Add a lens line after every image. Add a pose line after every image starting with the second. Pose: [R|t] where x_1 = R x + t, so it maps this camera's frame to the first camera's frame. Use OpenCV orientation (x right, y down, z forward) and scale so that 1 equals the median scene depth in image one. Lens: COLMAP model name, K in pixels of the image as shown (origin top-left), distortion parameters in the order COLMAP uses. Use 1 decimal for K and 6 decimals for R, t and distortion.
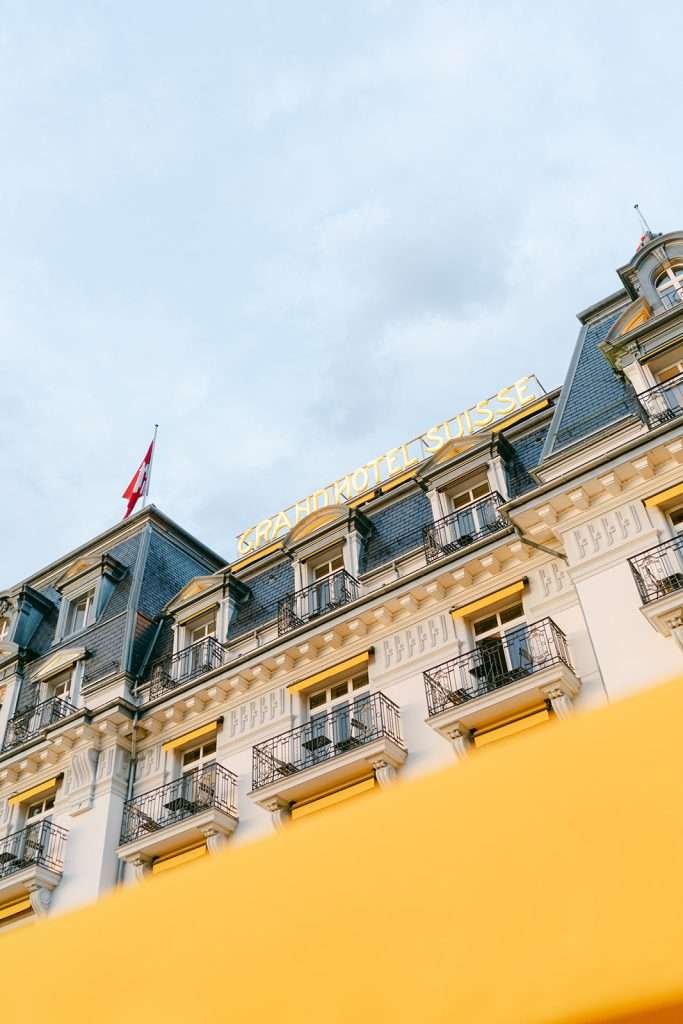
lens RADIAL K [[1044.8, 0, 342.1], [0, 1044.8, 481.1], [0, 0, 1]] dist [-0.002935, 0.029046]
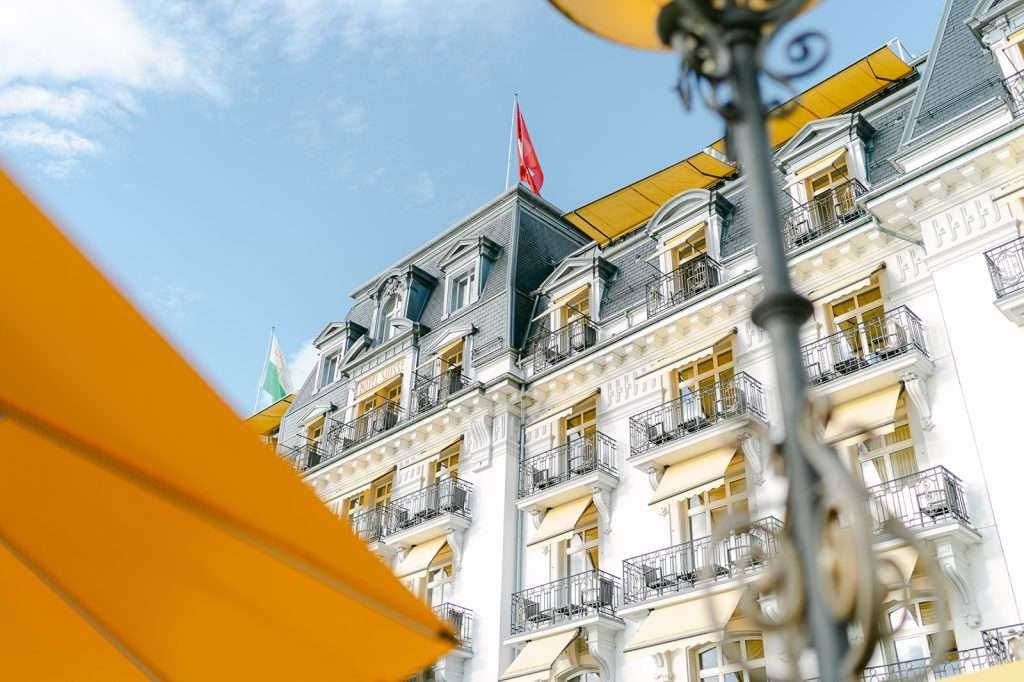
lens RADIAL K [[1044.8, 0, 512.0], [0, 1044.8, 341.0], [0, 0, 1]] dist [-0.002935, 0.029046]
pose [[0.984157, -0.025111, -0.175511, -0.008550], [0.063877, 0.973659, 0.218879, -0.074425], [0.165392, -0.226622, 0.959837, -0.080443]]
